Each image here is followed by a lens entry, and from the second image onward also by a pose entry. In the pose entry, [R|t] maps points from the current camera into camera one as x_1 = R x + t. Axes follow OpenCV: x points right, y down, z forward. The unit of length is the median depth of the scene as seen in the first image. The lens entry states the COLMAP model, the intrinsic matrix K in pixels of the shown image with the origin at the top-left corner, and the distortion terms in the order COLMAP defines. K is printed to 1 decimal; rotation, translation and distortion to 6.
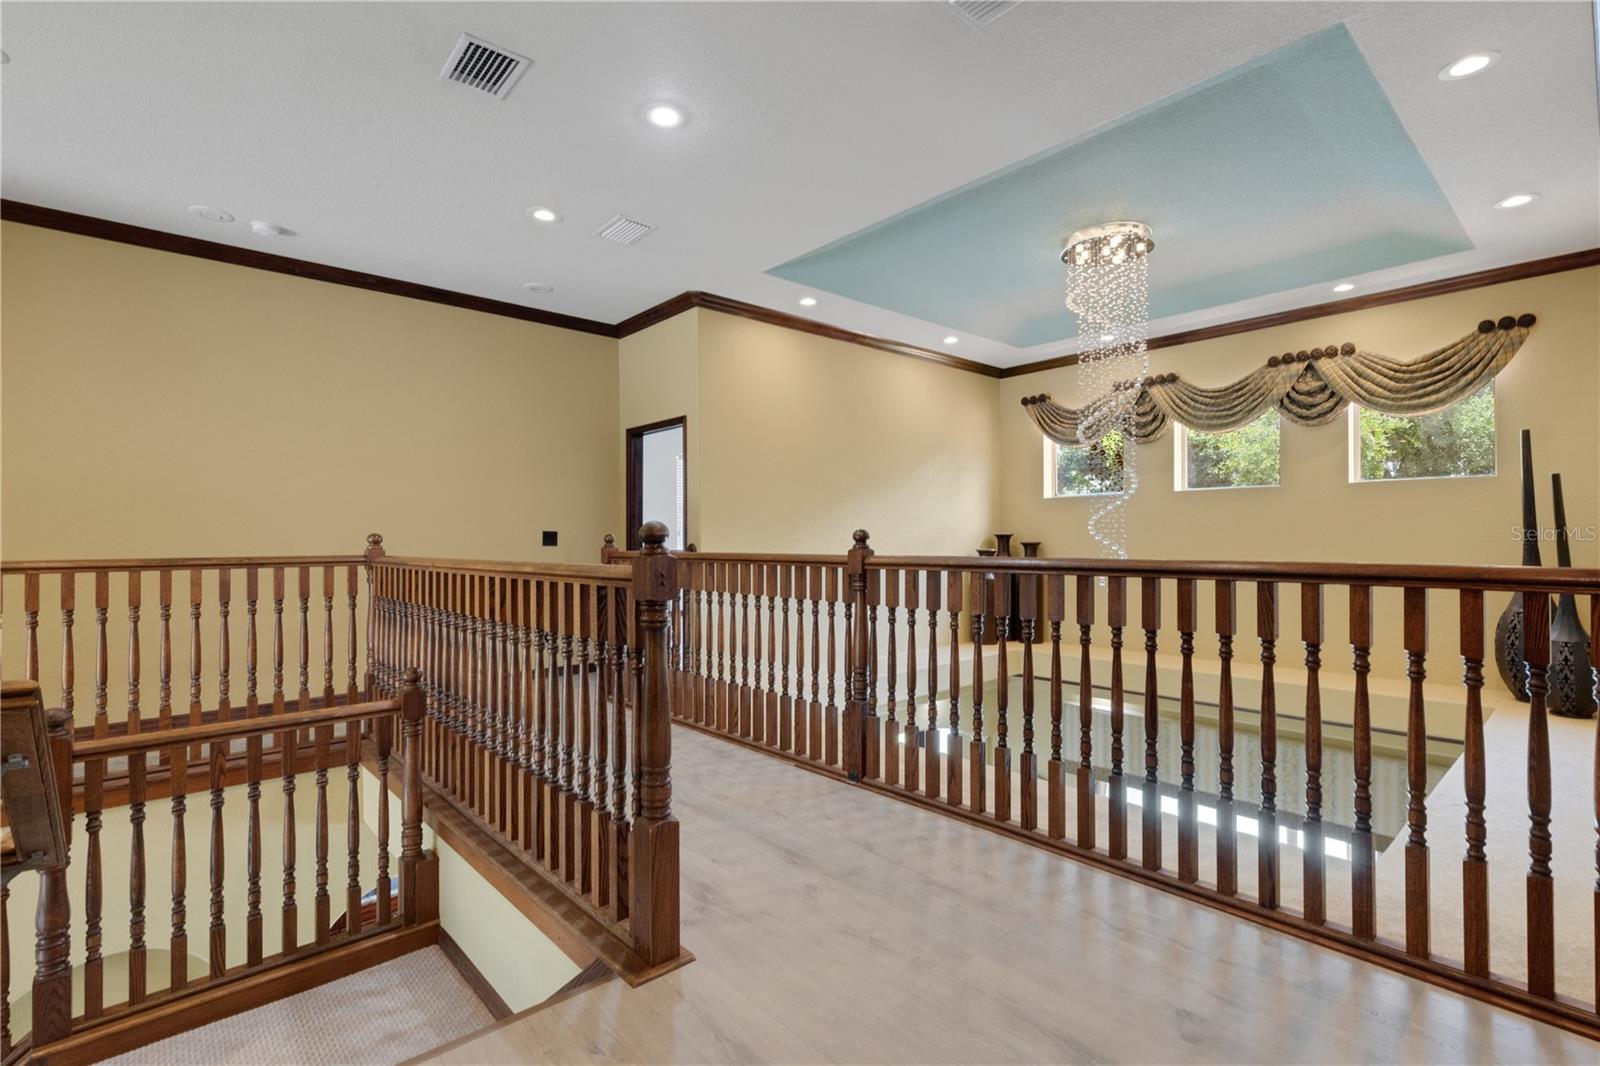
lens RADIAL K [[738.9, 0, 800.0], [0, 738.9, 533.0], [0, 0, 1]] dist [0.003846, 0.000505]
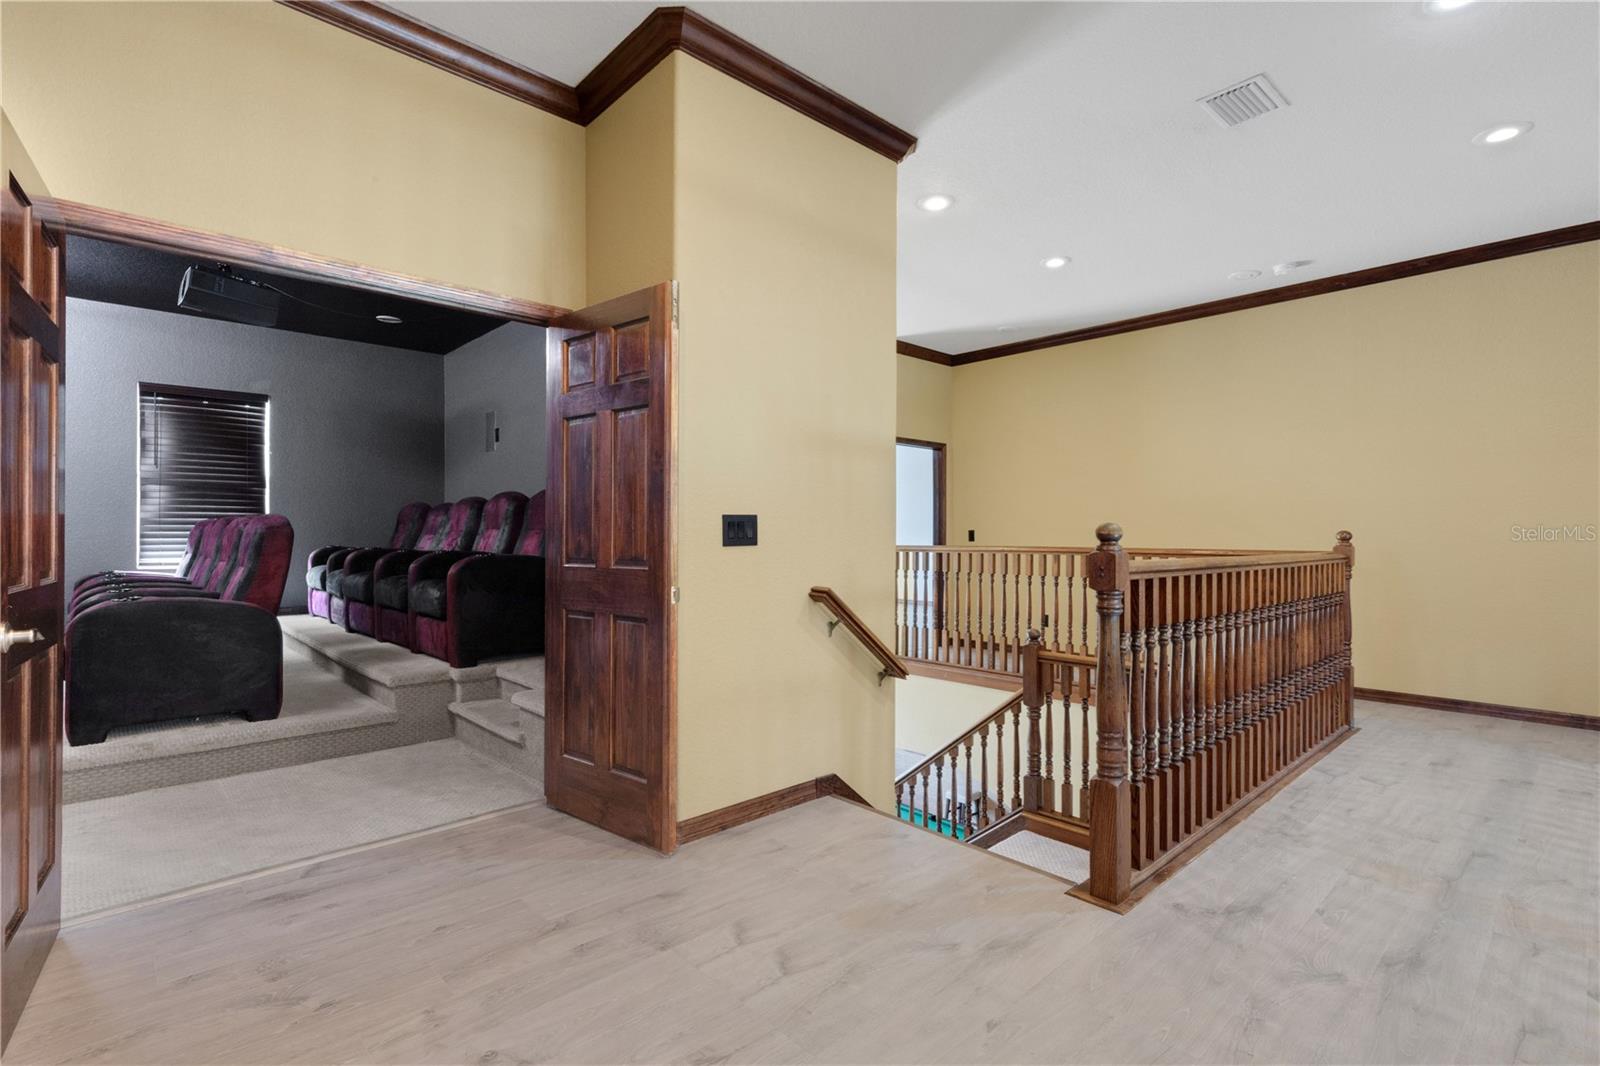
lens RADIAL K [[738.9, 0, 800.0], [0, 738.9, 533.0], [0, 0, 1]] dist [0.003846, 0.000505]
pose [[0.006289, -0.005663, -0.999964, 0.754991], [0.003820, 0.999977, -0.005639, 0.011967], [0.999973, -0.003785, 0.006311, 0.409576]]
